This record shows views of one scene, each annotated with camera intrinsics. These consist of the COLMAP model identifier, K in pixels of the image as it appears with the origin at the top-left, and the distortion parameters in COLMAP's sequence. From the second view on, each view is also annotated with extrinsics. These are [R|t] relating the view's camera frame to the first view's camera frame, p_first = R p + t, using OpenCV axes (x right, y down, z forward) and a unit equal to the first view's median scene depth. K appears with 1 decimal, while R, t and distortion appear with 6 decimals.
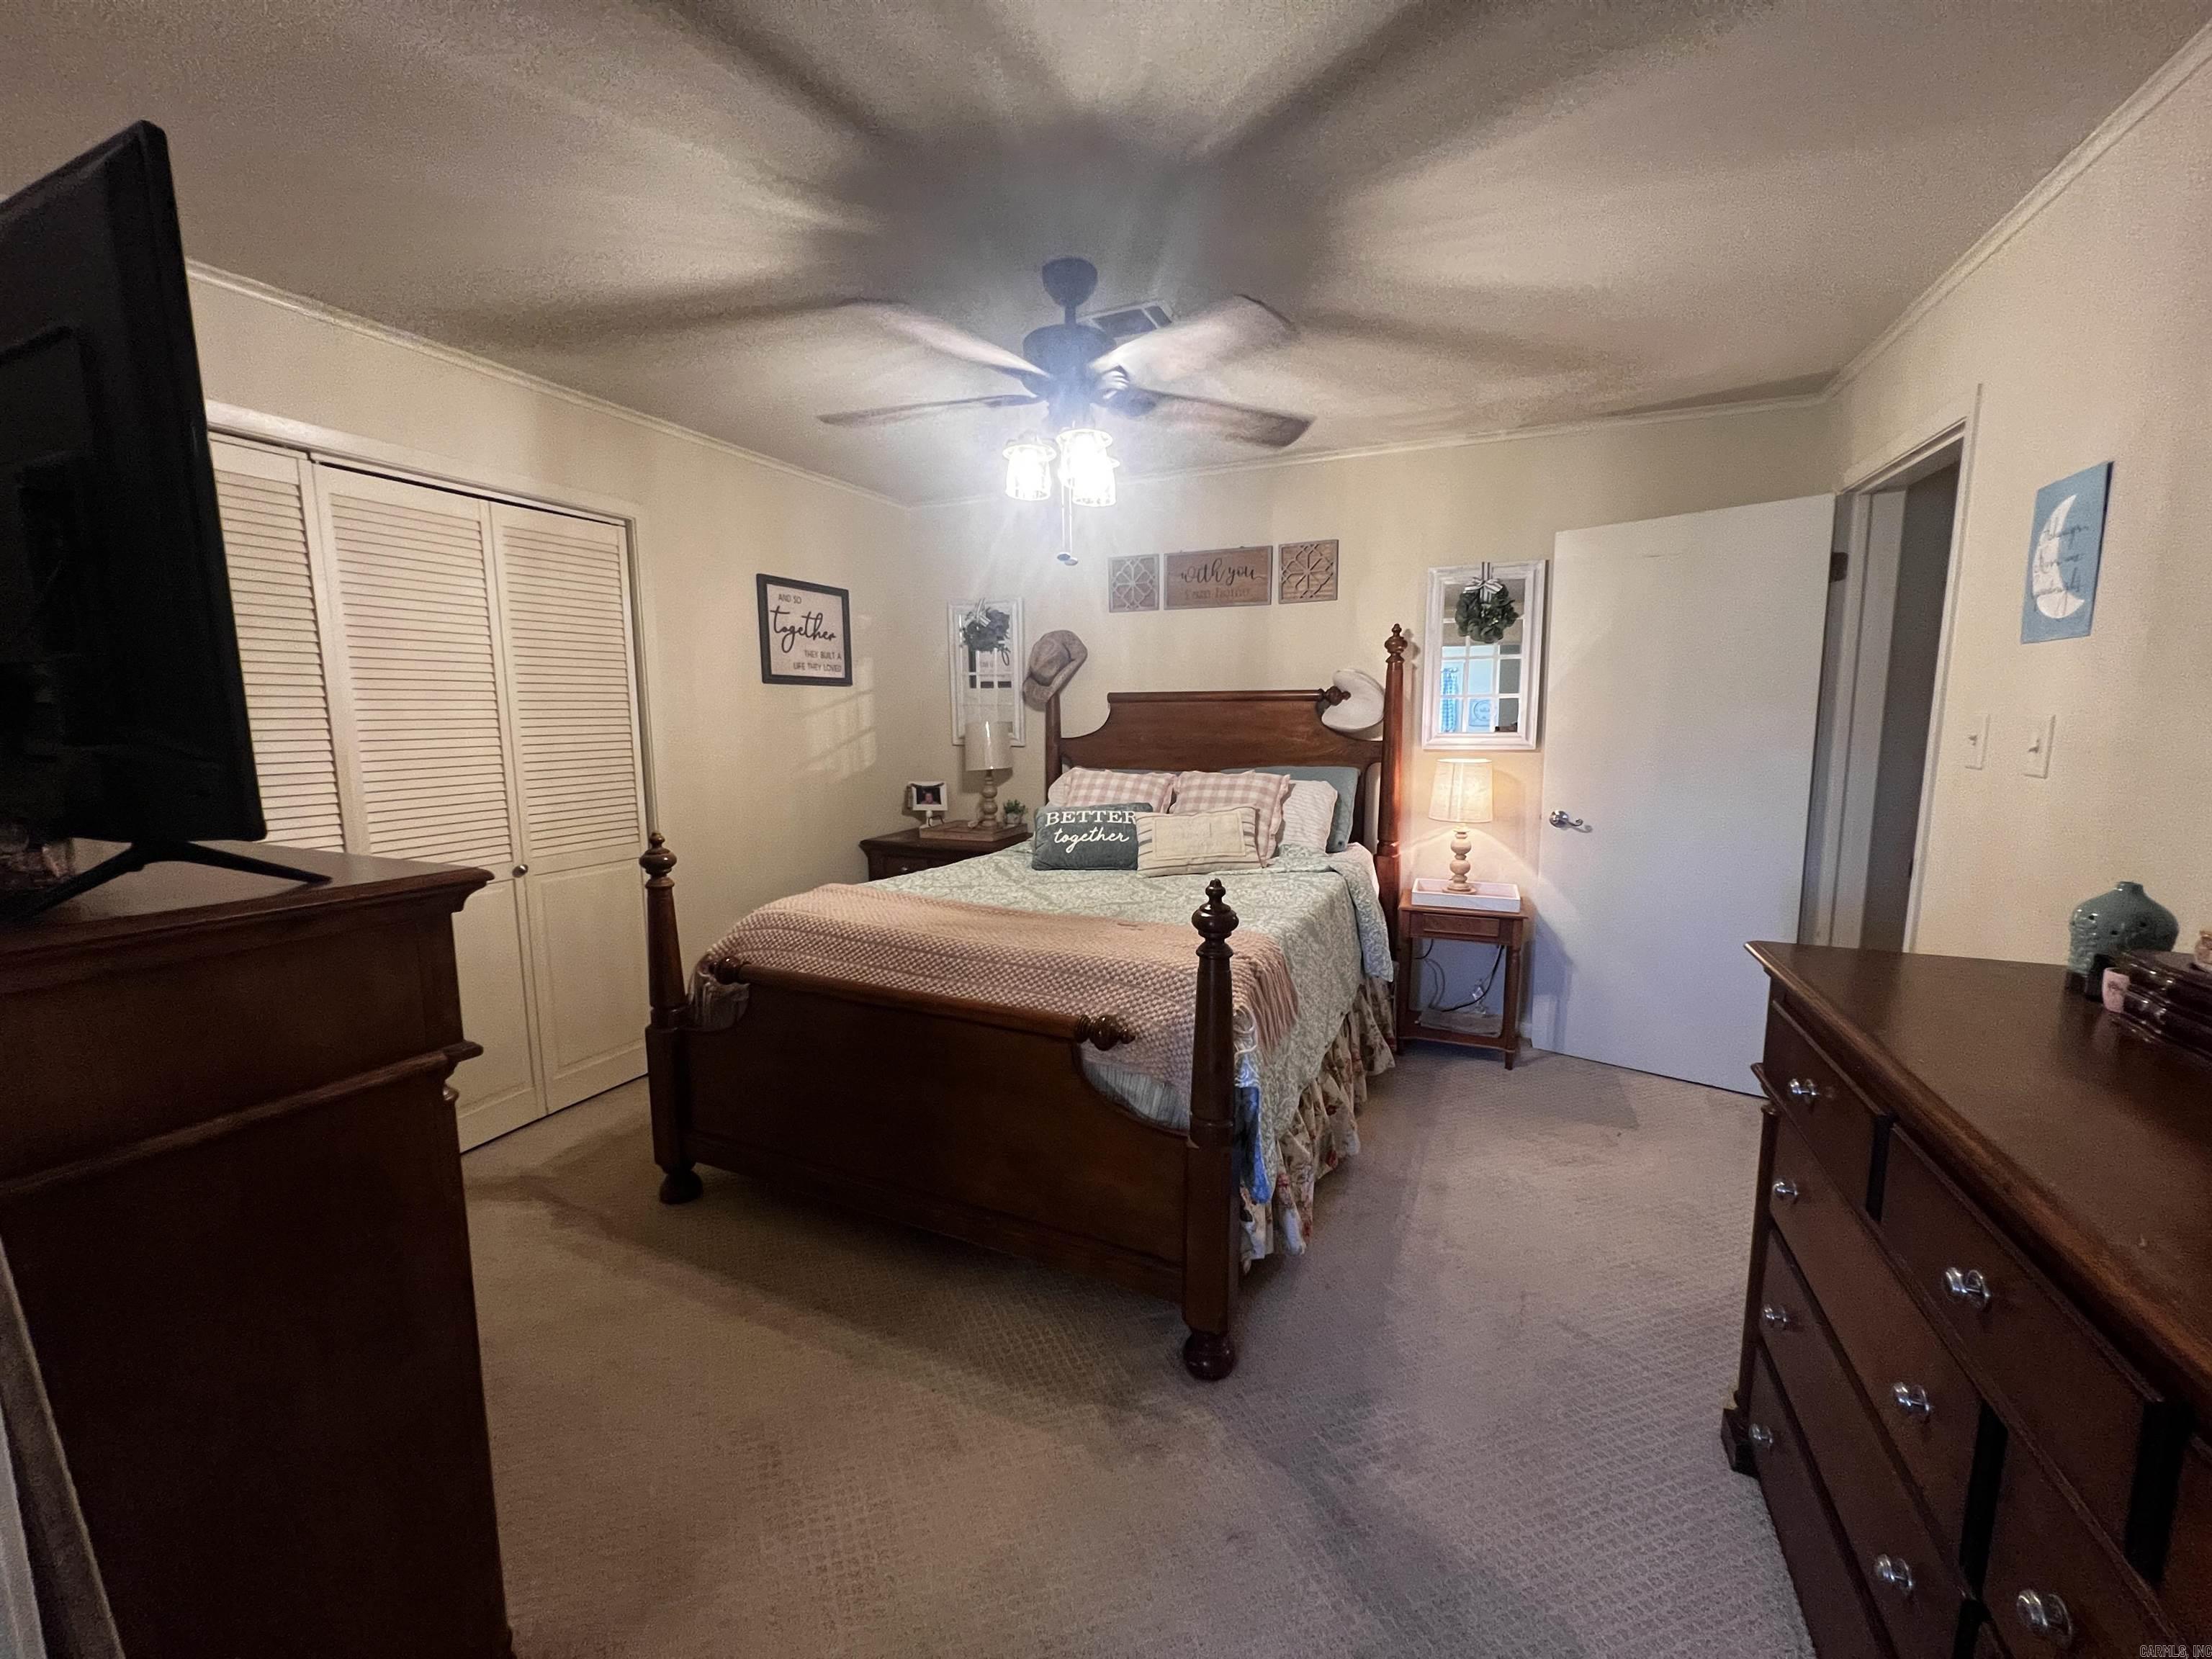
lens RADIAL K [[882.7, 0, 1104.0], [0, 882.7, 829.5], [0, 0, 1]] dist [-0.004538, 0.000474]
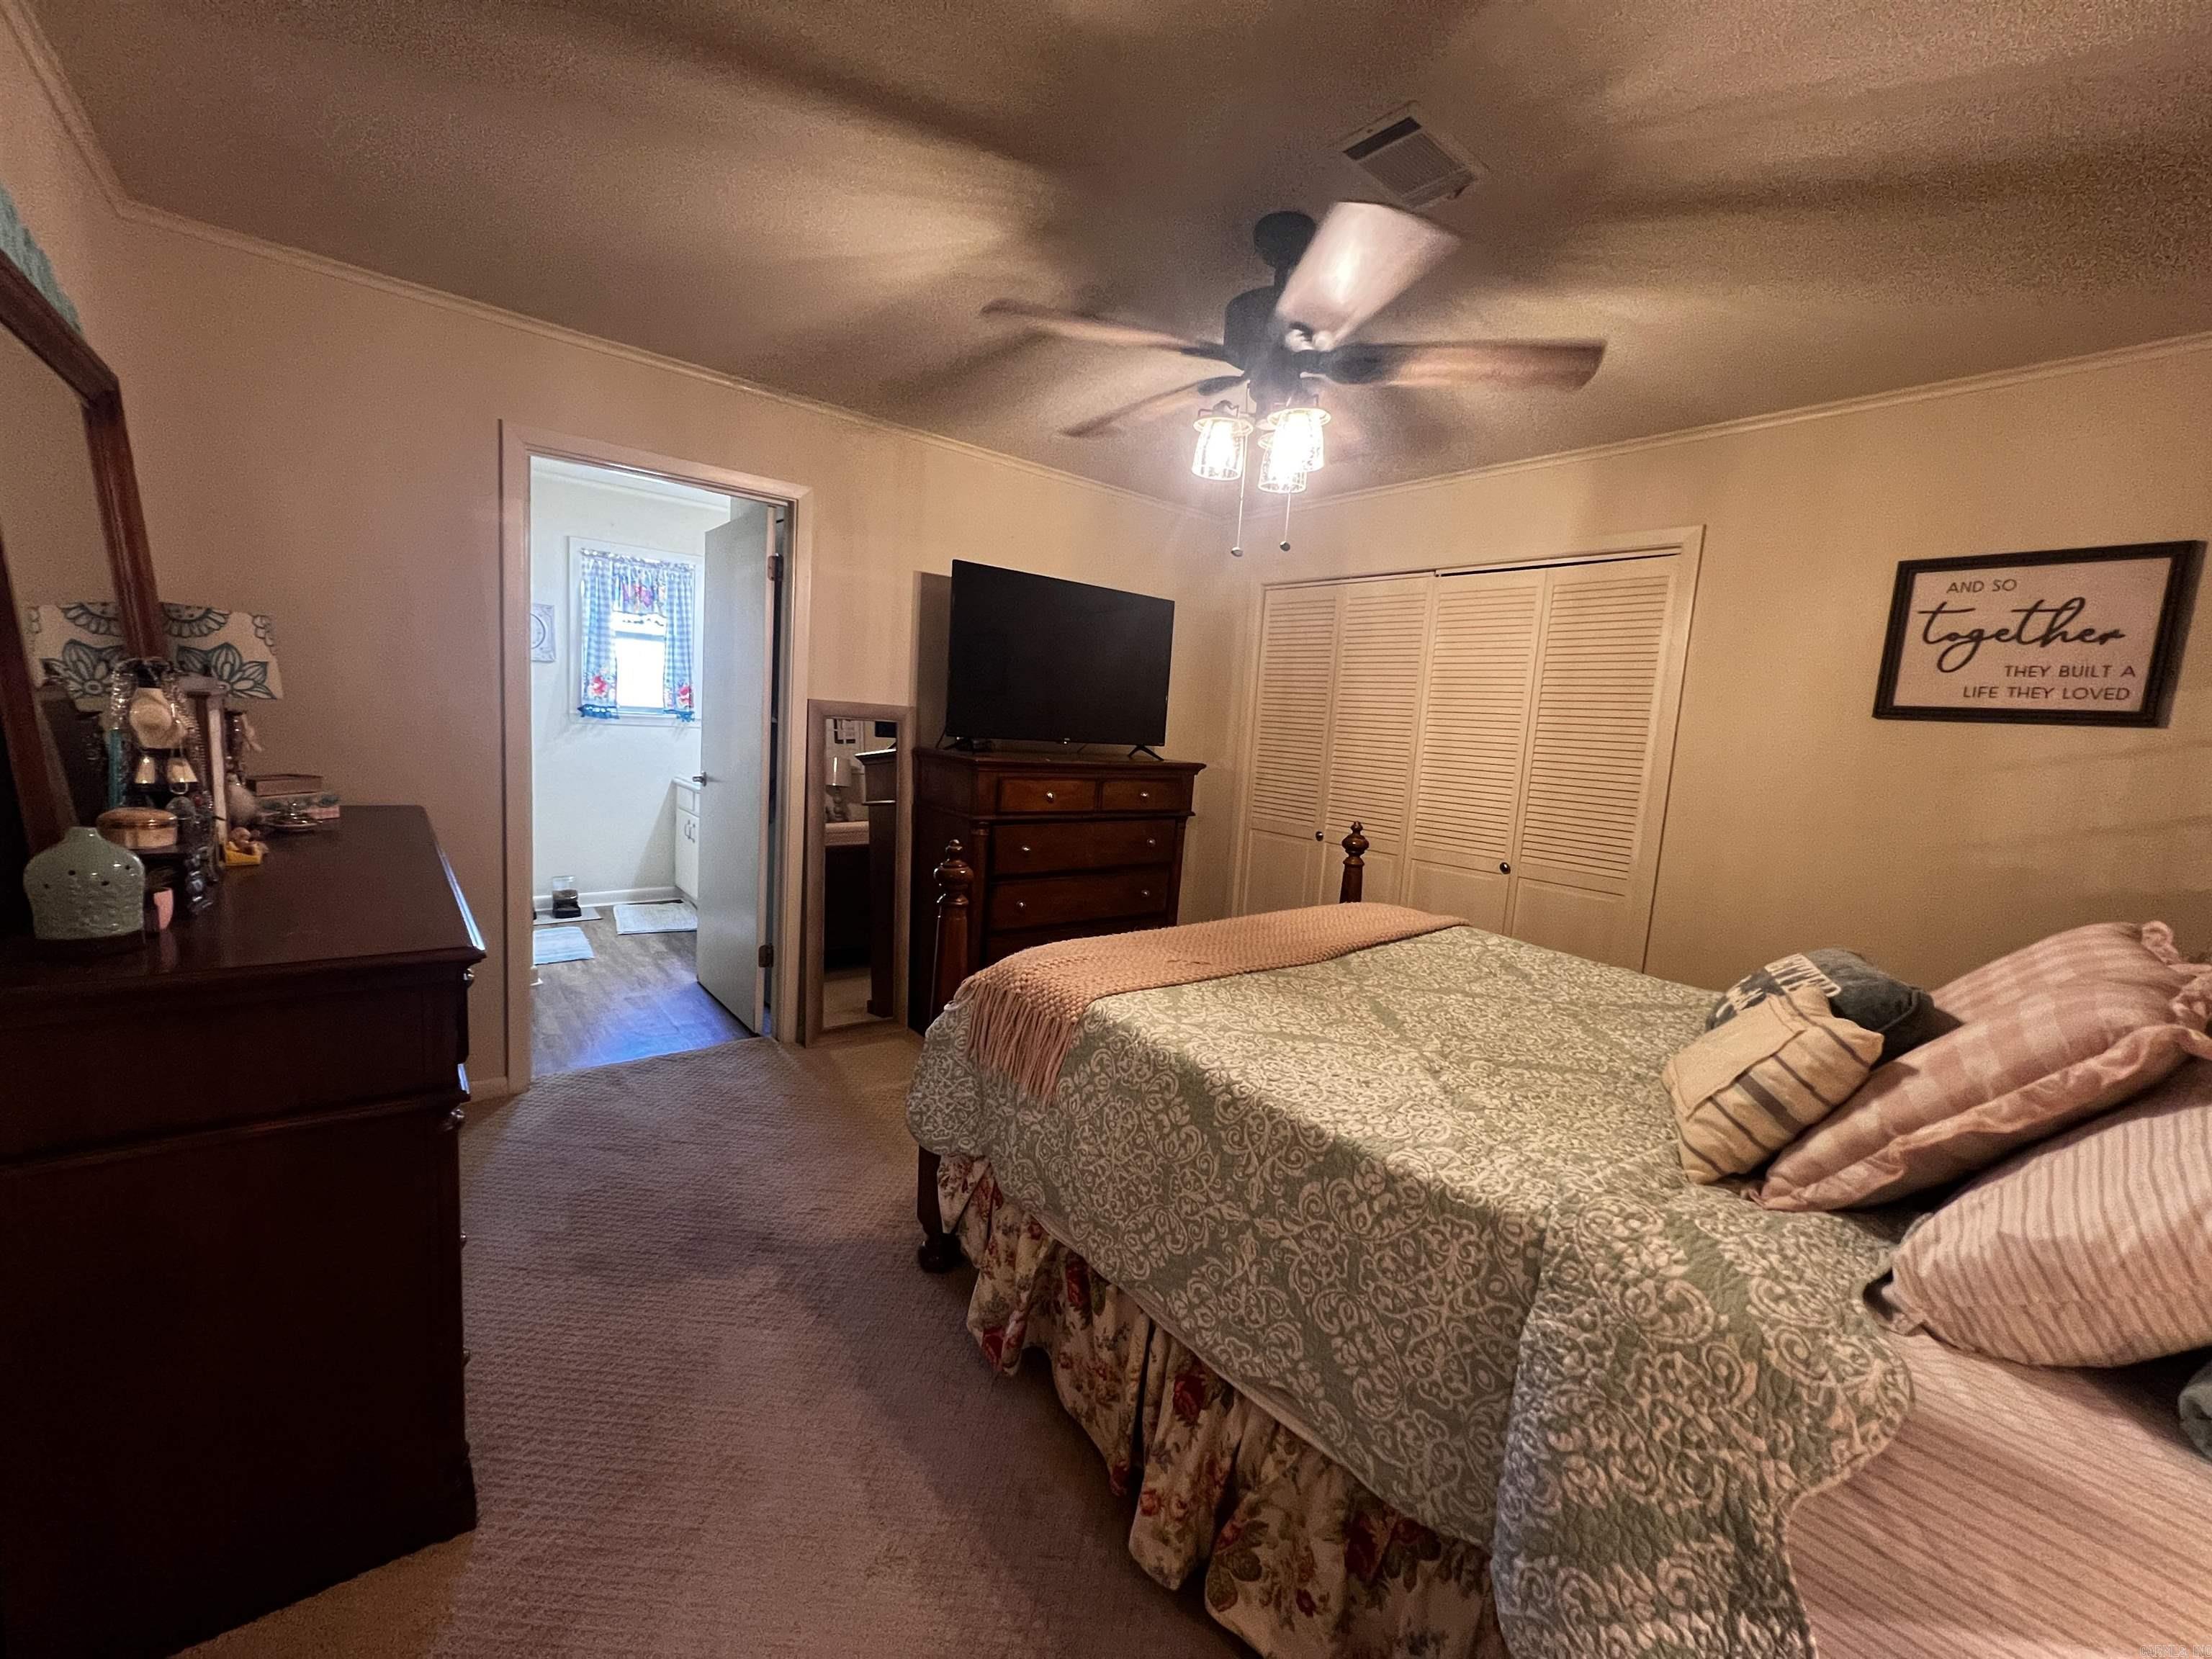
lens RADIAL K [[882.7, 0, 1107.2], [0, 882.7, 824.8], [0, 0, 1]] dist [-0.004538, 0.000474]
pose [[-0.435193, 0.084437, -0.896369, 0.489401], [-0.178456, 0.967750, 0.177803, -0.096549], [0.882474, 0.237341, -0.406090, 0.739237]]
